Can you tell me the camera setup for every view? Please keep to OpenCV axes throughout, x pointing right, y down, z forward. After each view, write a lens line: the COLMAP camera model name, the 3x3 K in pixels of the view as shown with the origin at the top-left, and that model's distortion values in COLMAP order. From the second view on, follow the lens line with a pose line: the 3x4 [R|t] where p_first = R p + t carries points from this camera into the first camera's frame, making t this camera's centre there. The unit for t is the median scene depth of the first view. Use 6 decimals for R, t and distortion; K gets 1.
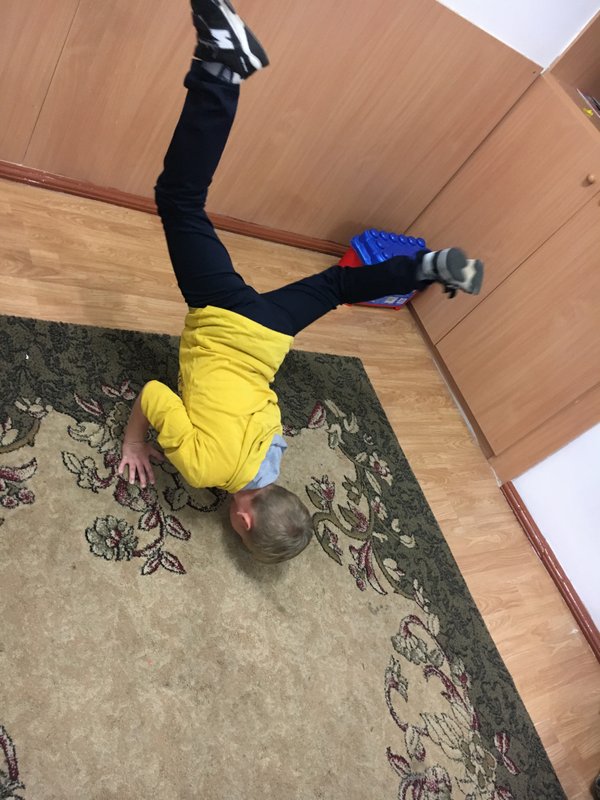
lens RADIAL K [[673.4, 0, 300.0], [0, 673.4, 400.0], [0, 0, 1]] dist [0.083593, -0.112690]
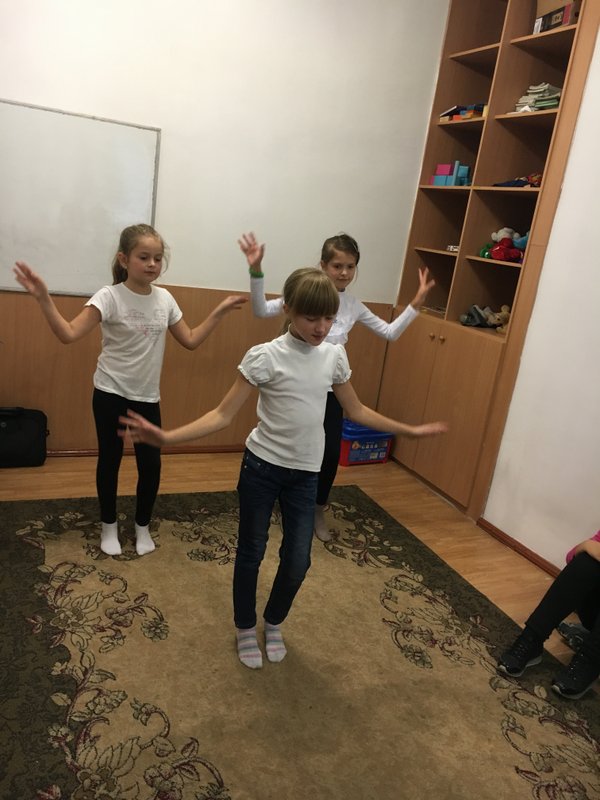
lens RADIAL K [[673.4, 0, 300.0], [0, 673.4, 400.0], [0, 0, 1]] dist [0.083593, -0.112690]
pose [[0.908787, -0.404568, -0.102133, 0.280168], [0.289616, 0.787799, -0.543594, 0.793028], [0.300382, 0.464432, 0.833111, -0.570384]]
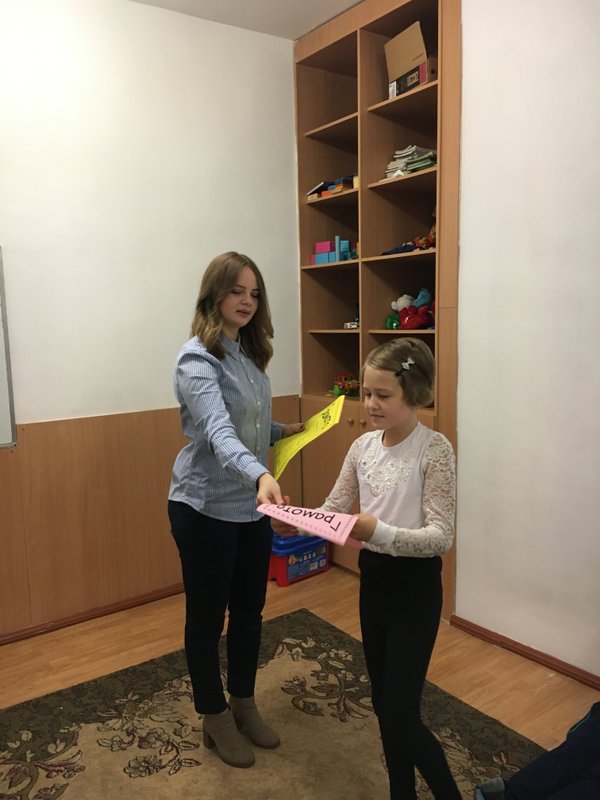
lens RADIAL K [[673.4, 0, 300.0], [0, 673.4, 400.0], [0, 0, 1]] dist [0.083593, -0.112690]
pose [[0.811036, -0.574786, 0.108816, 0.230127], [0.525506, 0.634116, -0.567222, 0.577798], [0.257029, 0.517221, 0.816345, -0.408211]]
